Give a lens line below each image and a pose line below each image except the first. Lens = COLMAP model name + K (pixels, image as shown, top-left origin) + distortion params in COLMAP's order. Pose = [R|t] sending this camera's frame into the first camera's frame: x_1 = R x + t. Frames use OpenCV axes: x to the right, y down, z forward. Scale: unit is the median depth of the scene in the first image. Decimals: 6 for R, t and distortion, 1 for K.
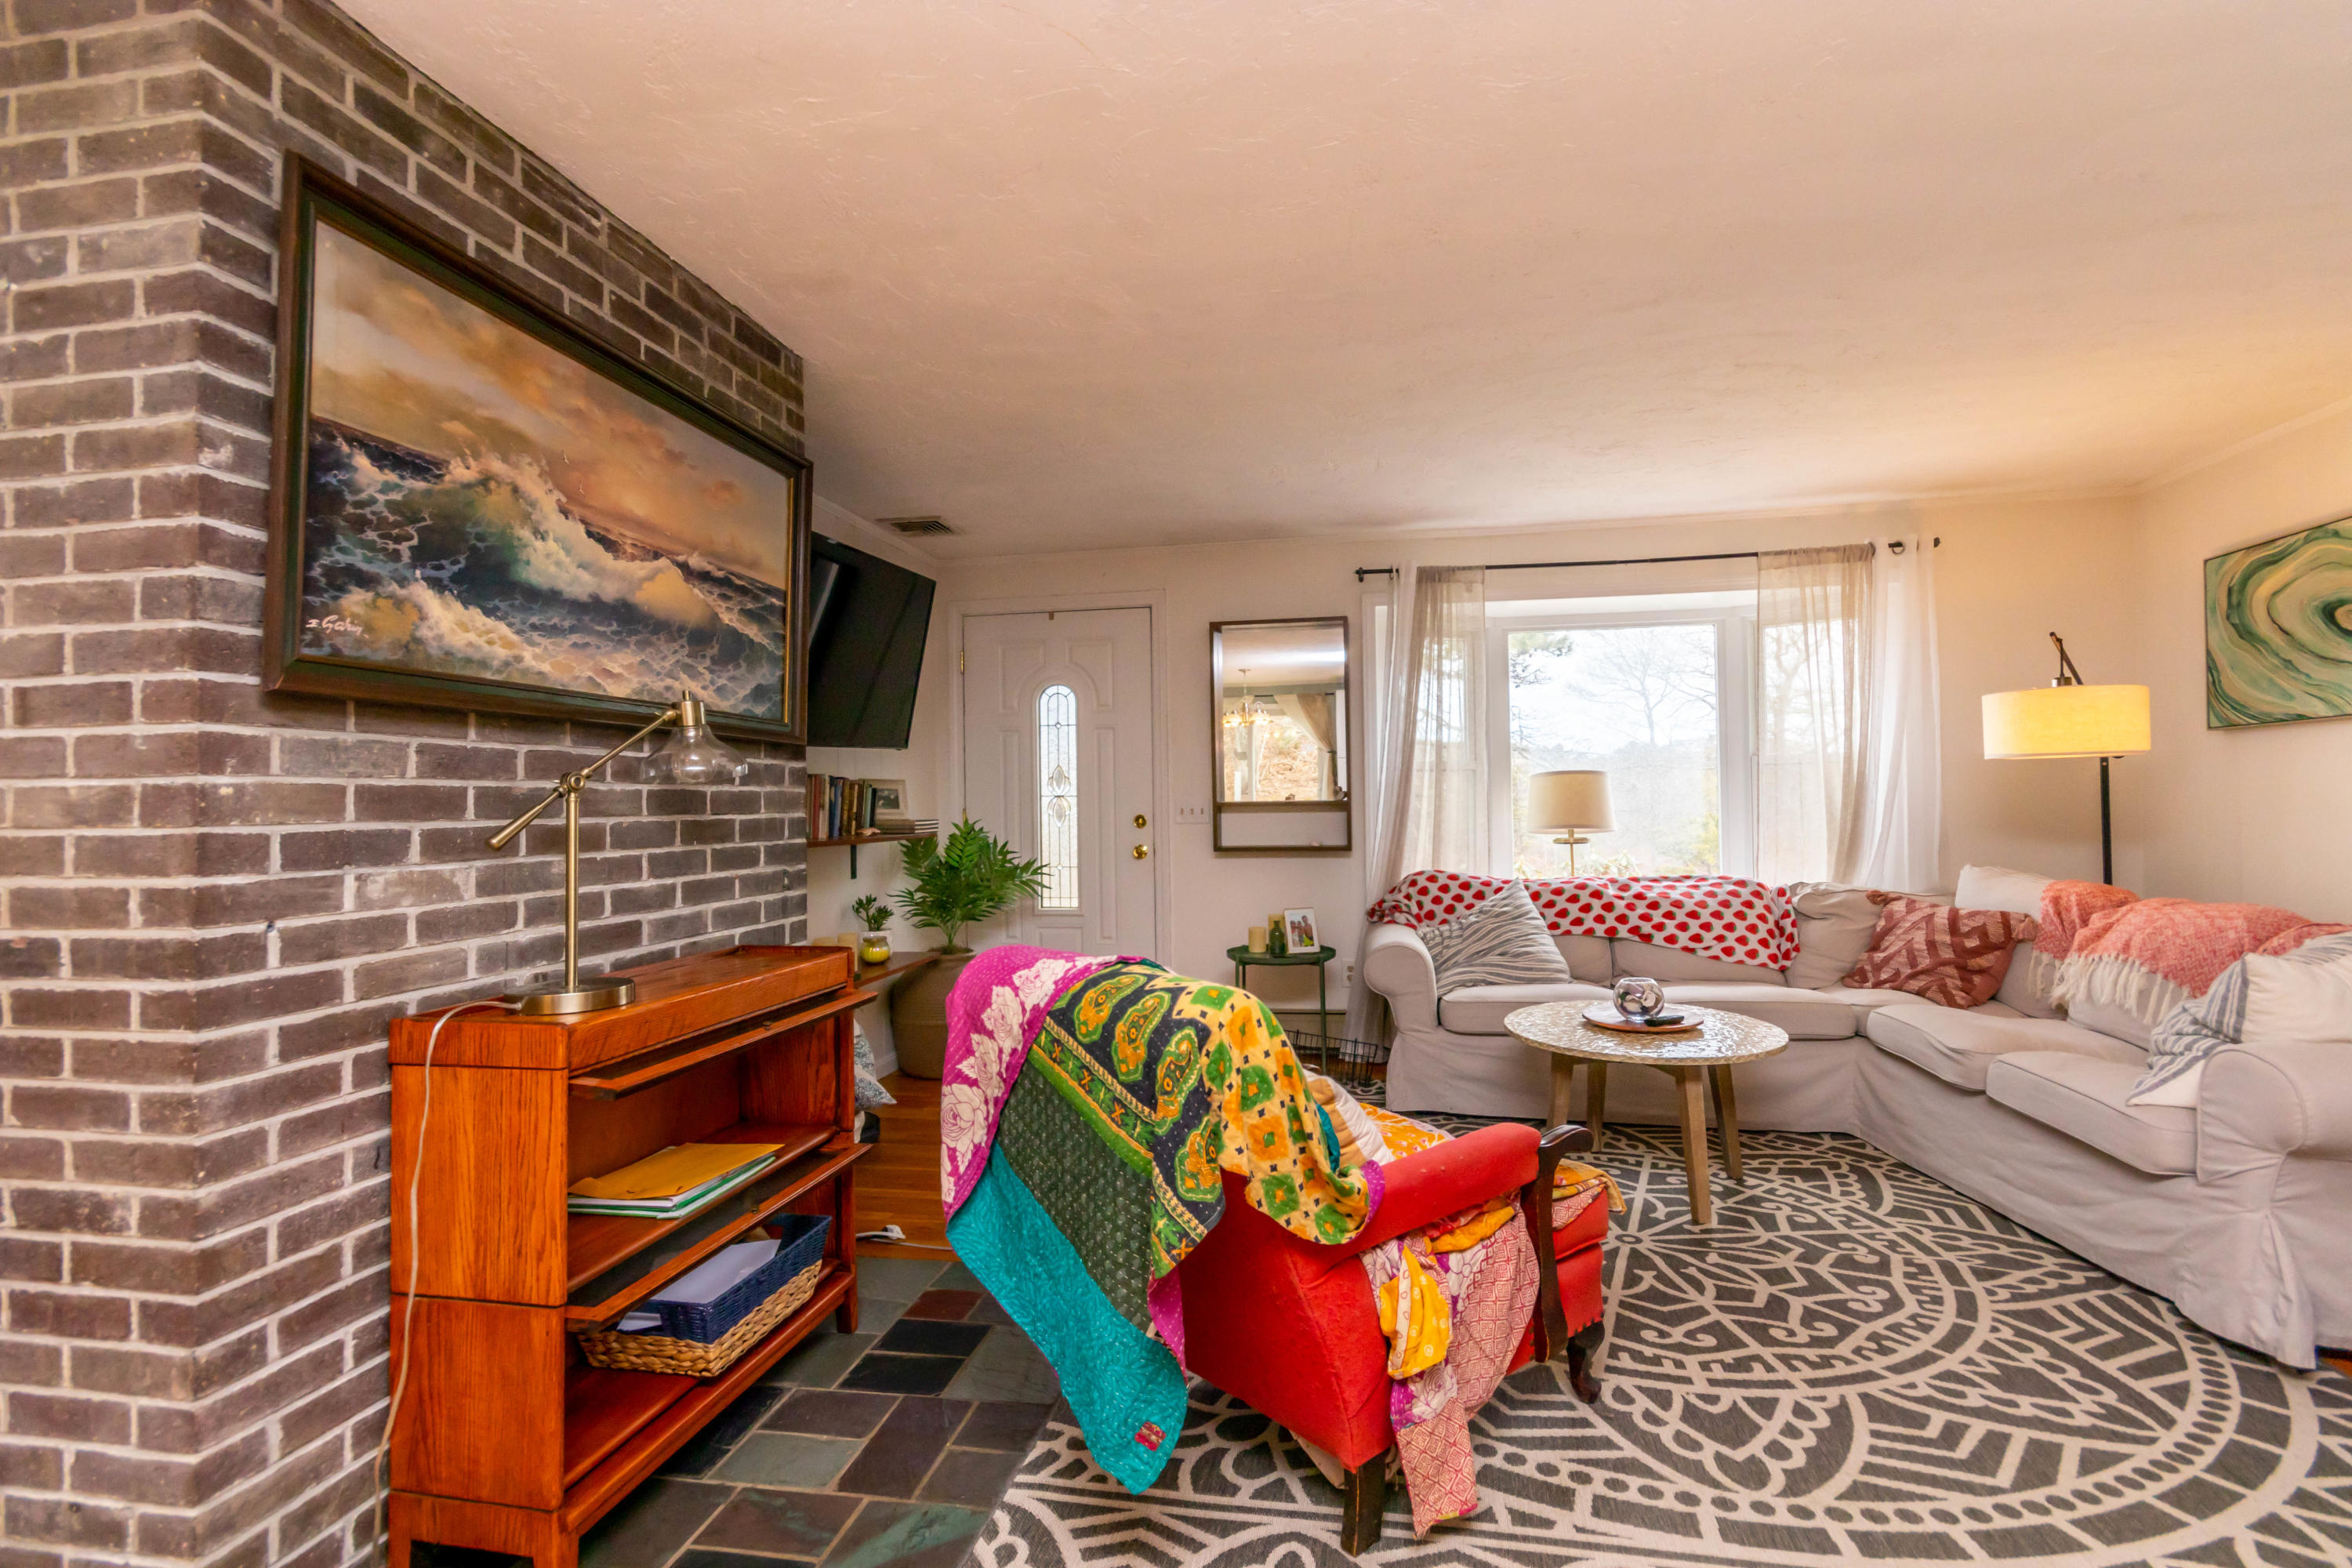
lens RADIAL K [[1081.6, 0, 1181.7], [0, 1081.6, 786.7], [0, 0, 1]] dist [0.002361, 0.000784]
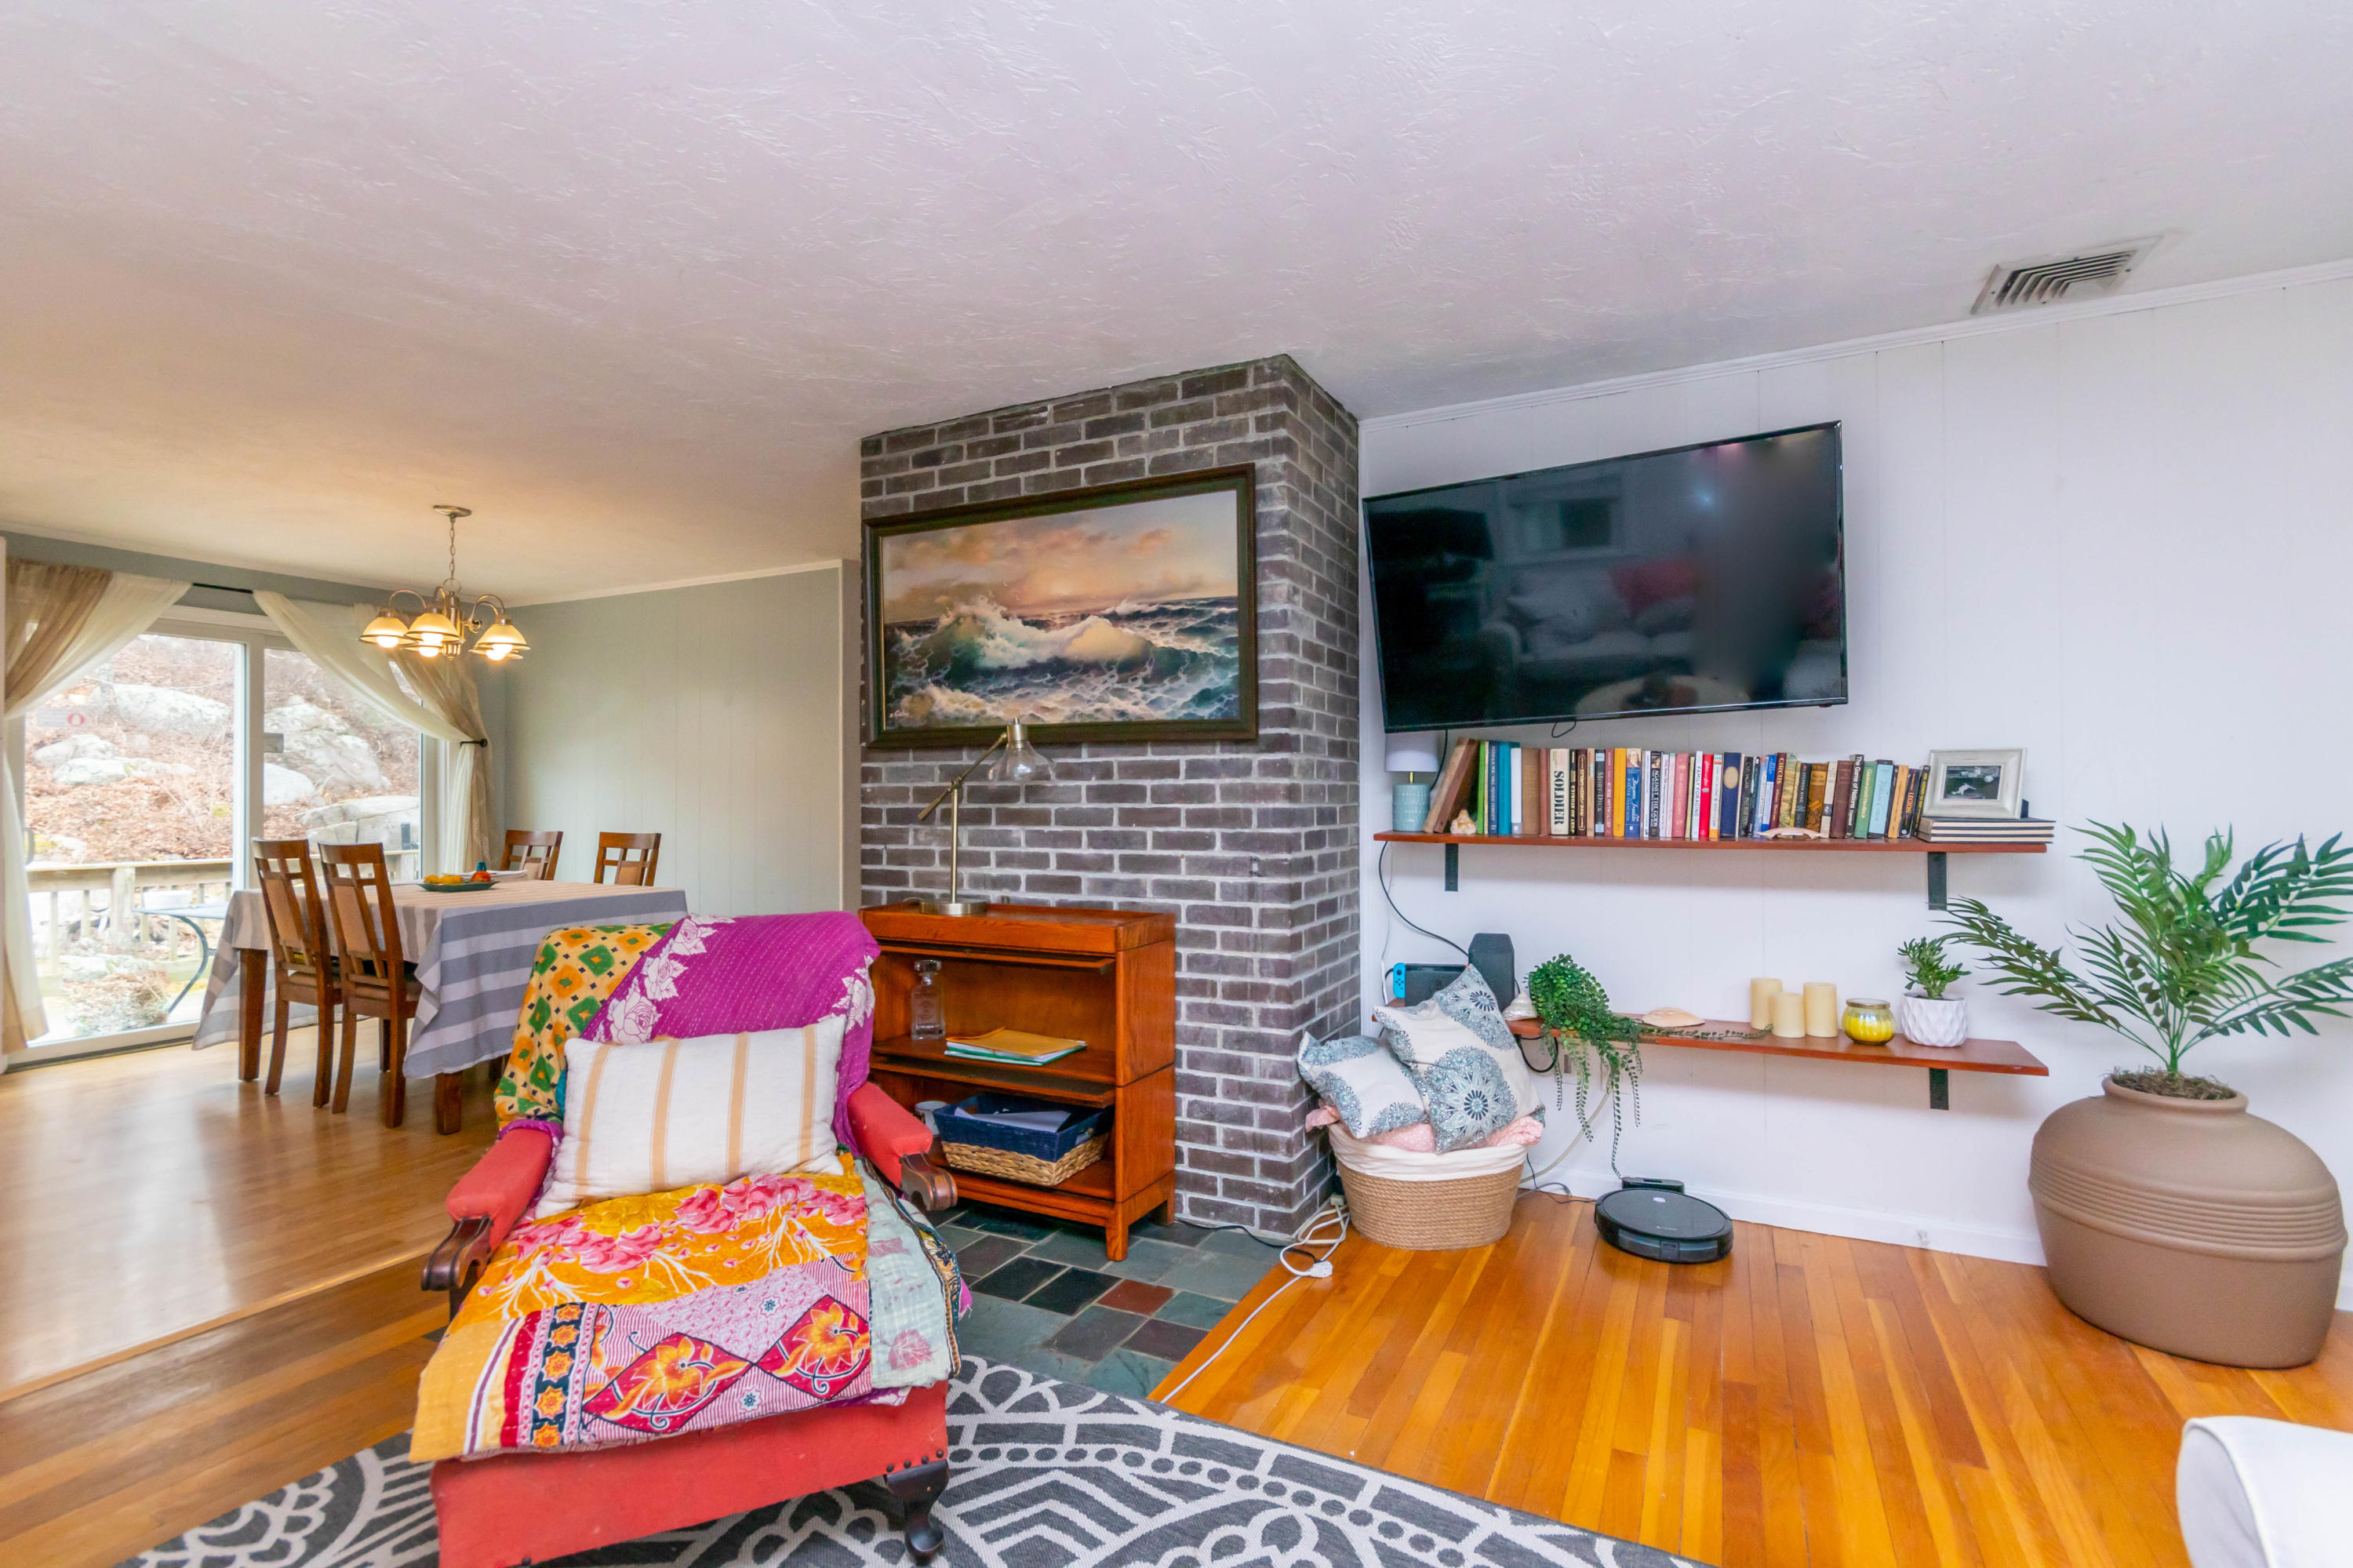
lens RADIAL K [[1087.7, 0, 1175.9], [0, 1087.7, 786.4], [0, 0, 1]] dist [-0.001794, 0.000213]
pose [[-0.269713, 0.003737, -0.962933, 0.854193], [0.022106, 0.999753, -0.002312, 0.010801], [0.962687, -0.021910, -0.269729, 1.524304]]
